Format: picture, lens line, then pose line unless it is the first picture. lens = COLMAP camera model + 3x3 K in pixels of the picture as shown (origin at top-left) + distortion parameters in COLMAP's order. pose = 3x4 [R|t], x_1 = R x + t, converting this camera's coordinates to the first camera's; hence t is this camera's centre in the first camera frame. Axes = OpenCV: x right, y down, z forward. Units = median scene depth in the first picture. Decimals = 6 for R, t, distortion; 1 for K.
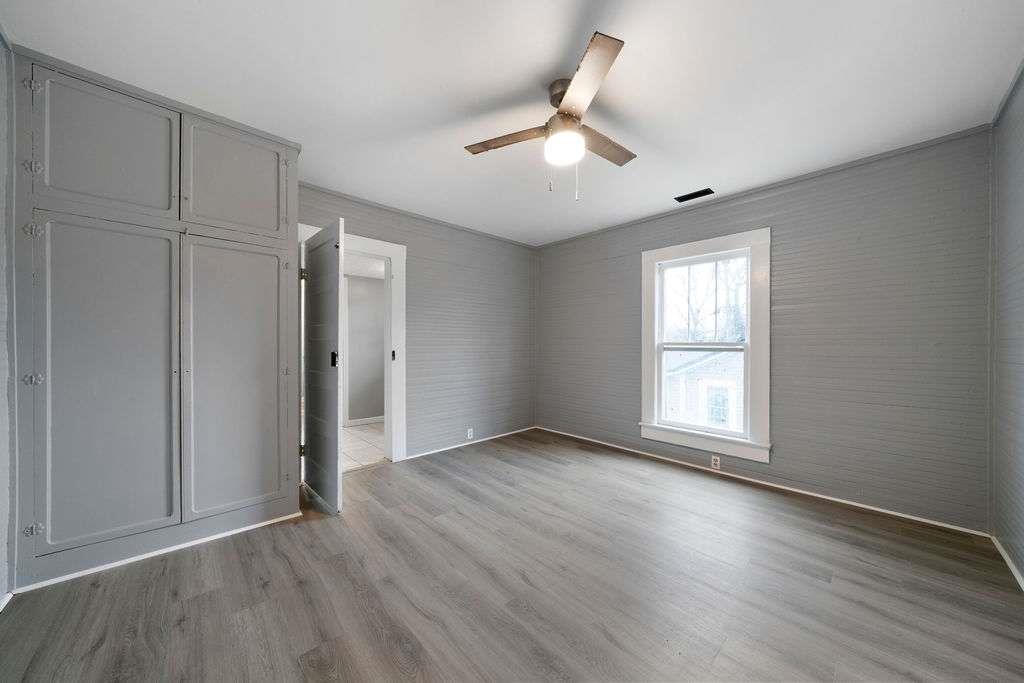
lens RADIAL K [[348.4, 0, 513.6], [0, 348.4, 340.7], [0, 0, 1]] dist [-0.005118, -0.000111]
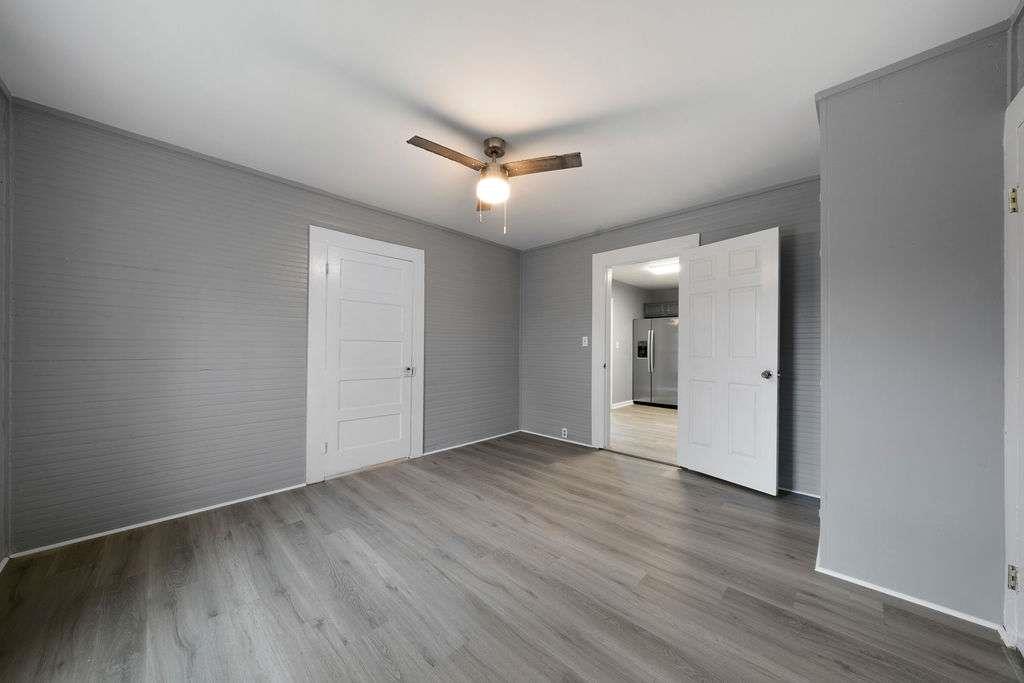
lens RADIAL K [[348.4, 0, 511.2], [0, 348.4, 346.8], [0, 0, 1]] dist [-0.005118, -0.000111]
pose [[-0.998906, -0.007014, -0.046231, 0.121261], [-0.006209, 0.999827, -0.017522, 0.021861], [0.046346, -0.017216, -0.998777, 1.908186]]
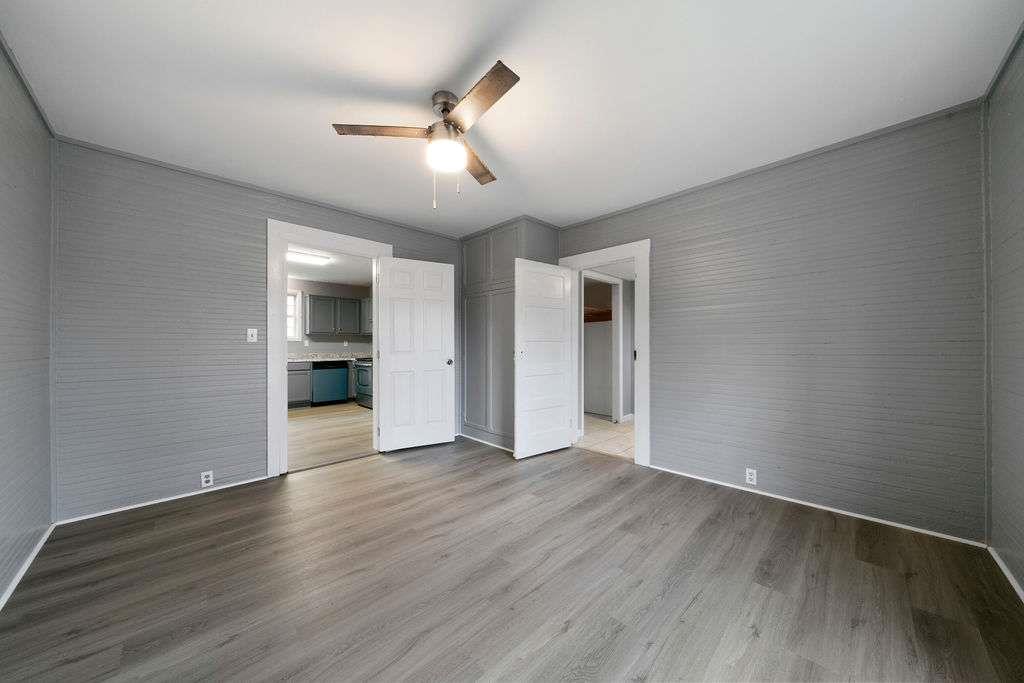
lens RADIAL K [[348.4, 0, 511.9], [0, 348.4, 345.9], [0, 0, 1]] dist [-0.005118, -0.000111]
pose [[0.022645, 0.000772, -0.999743, 1.010970], [0.015846, 0.999874, 0.001131, 0.012363], [0.999618, -0.015867, 0.022630, 0.995642]]
